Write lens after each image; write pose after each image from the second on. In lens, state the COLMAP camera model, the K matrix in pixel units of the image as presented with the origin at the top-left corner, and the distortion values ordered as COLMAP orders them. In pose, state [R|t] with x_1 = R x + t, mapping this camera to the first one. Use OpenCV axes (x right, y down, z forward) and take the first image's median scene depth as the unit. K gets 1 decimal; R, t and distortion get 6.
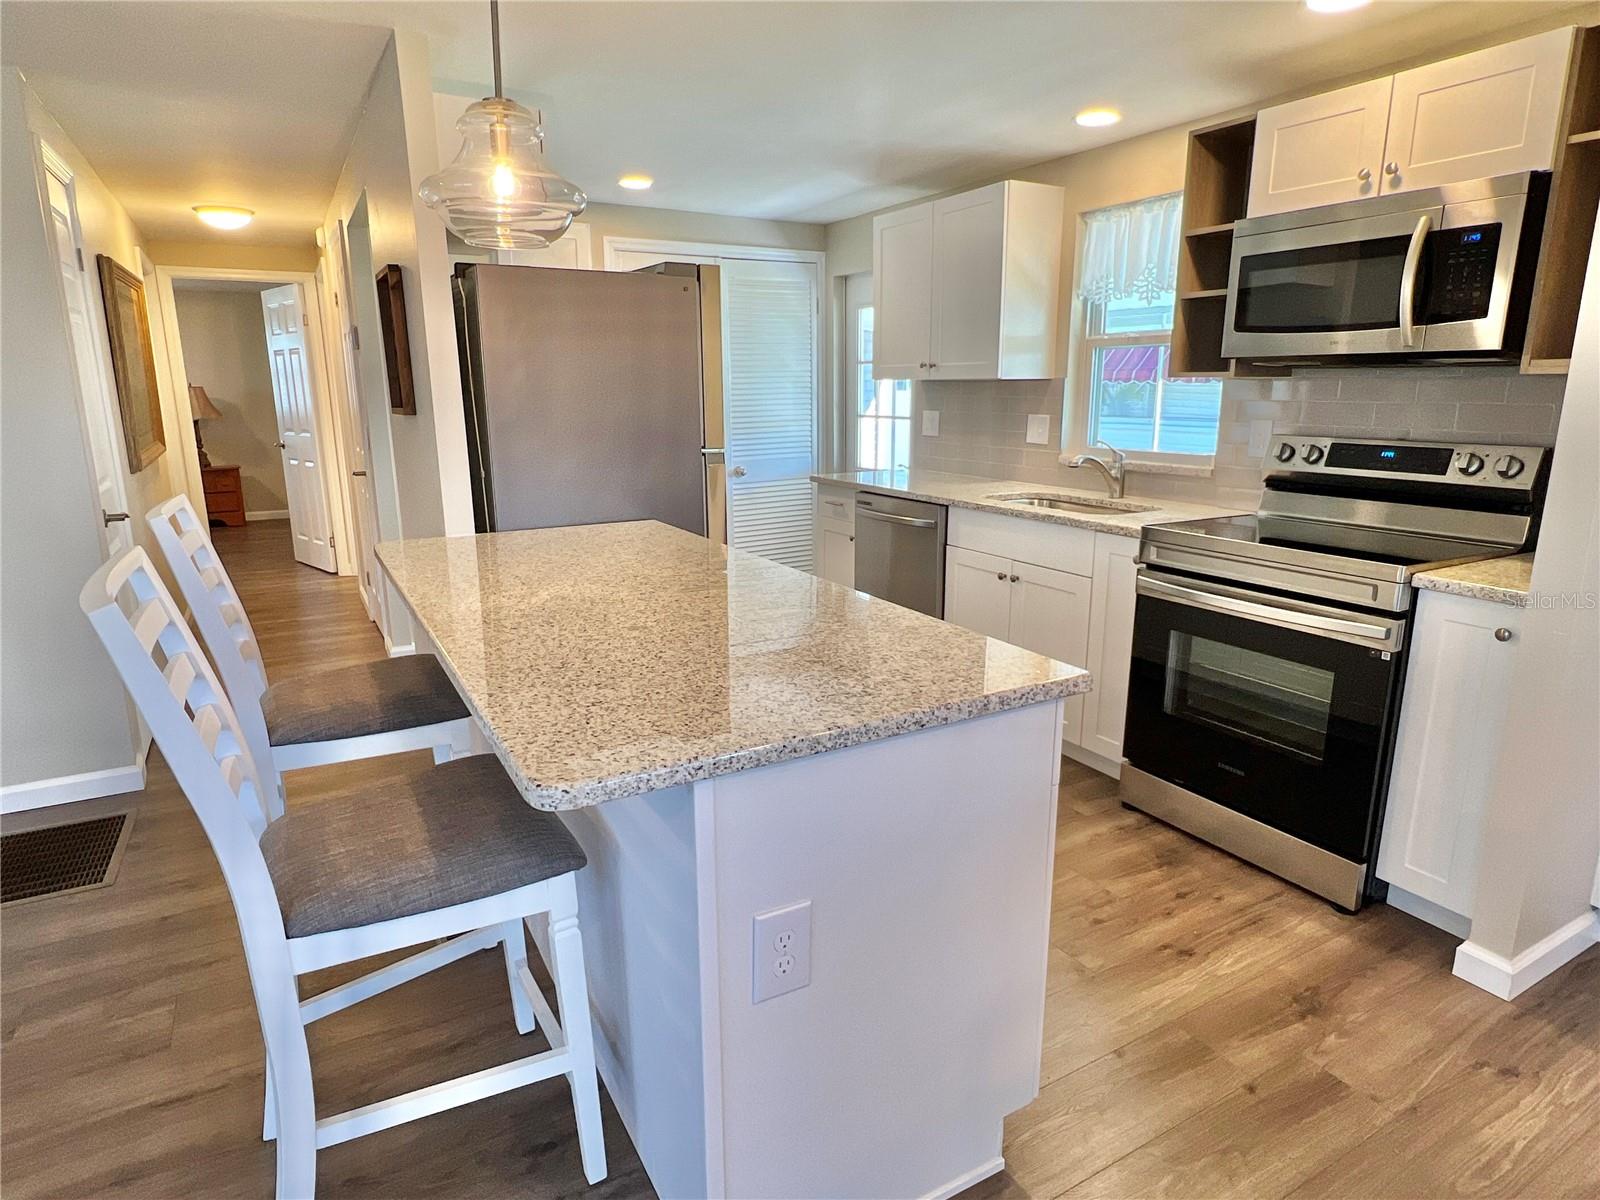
lens RADIAL K [[886.6, 0, 798.8], [0, 886.6, 600.1], [0, 0, 1]] dist [0.002068, 0.001031]
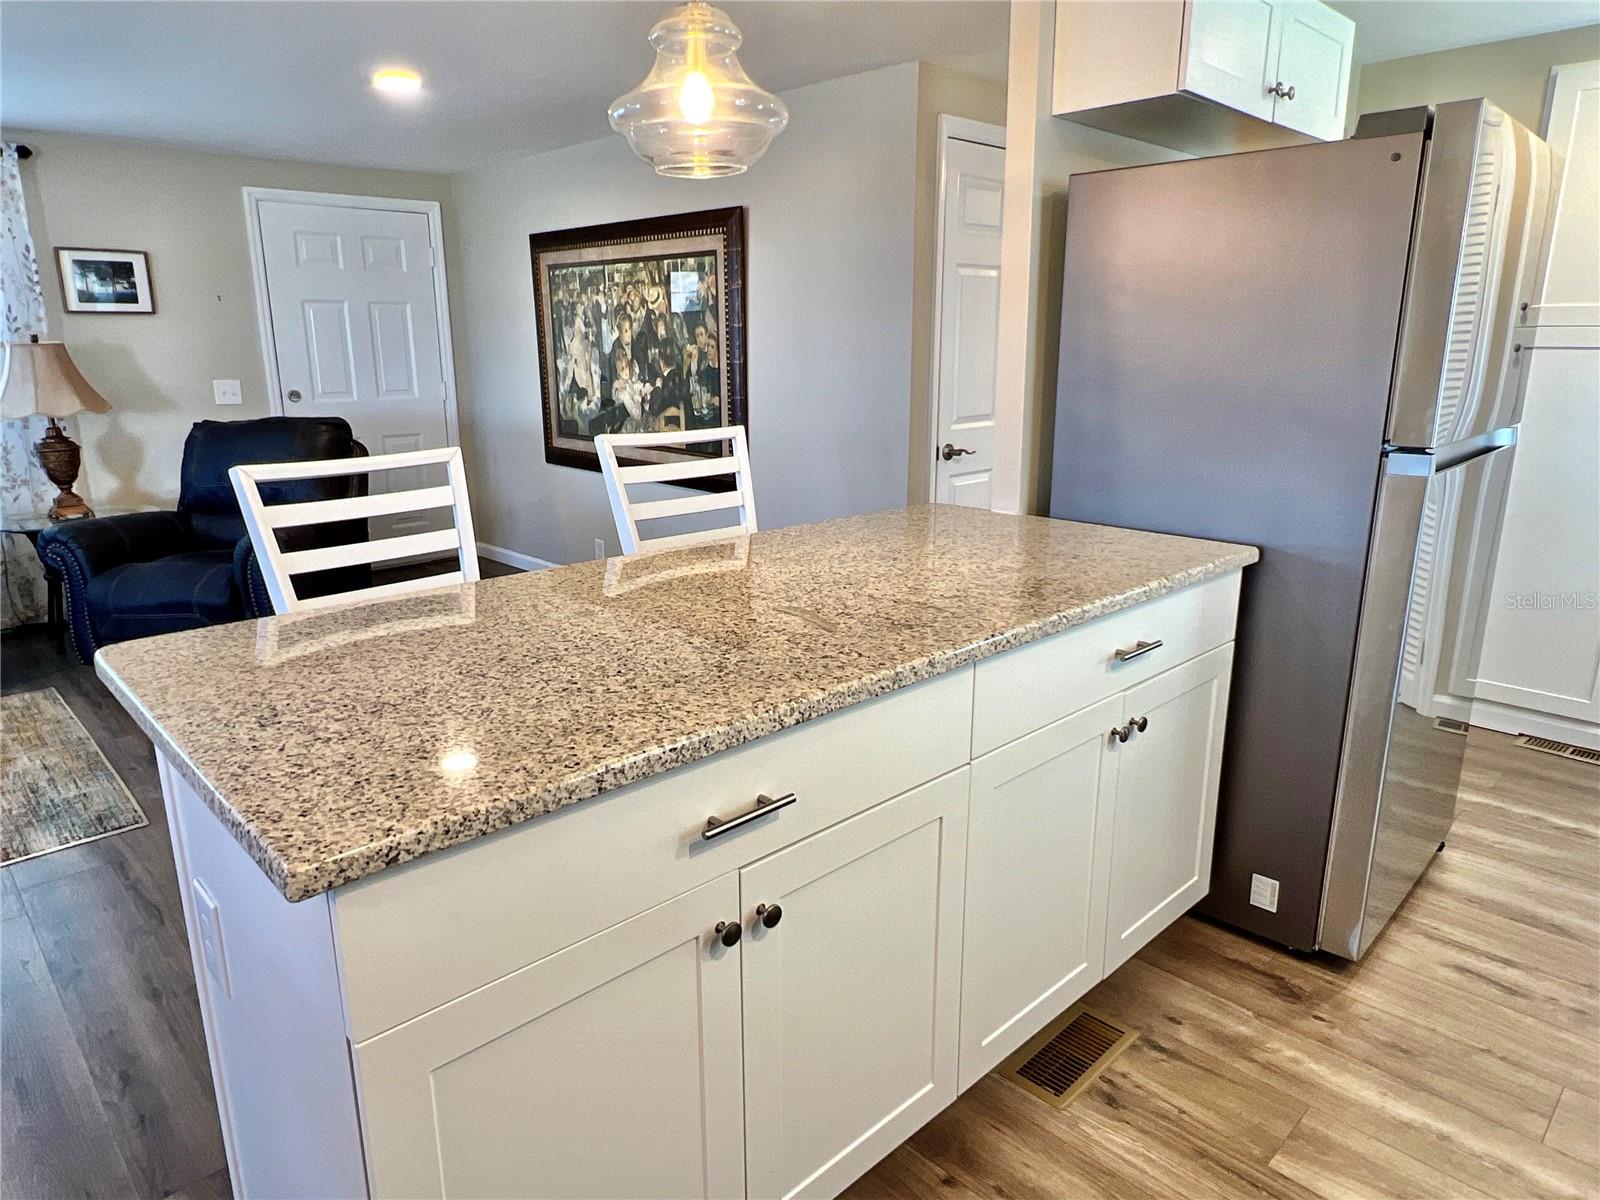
lens RADIAL K [[998.7, 0, 803.3], [0, 998.7, 598.3], [0, 0, 1]] dist [-0.006151, -0.001252]
pose [[0.251278, 0.240236, -0.937628, 0.919263], [-0.227035, 0.956312, 0.184179, -0.247833], [0.940912, 0.166594, 0.294842, 1.091201]]
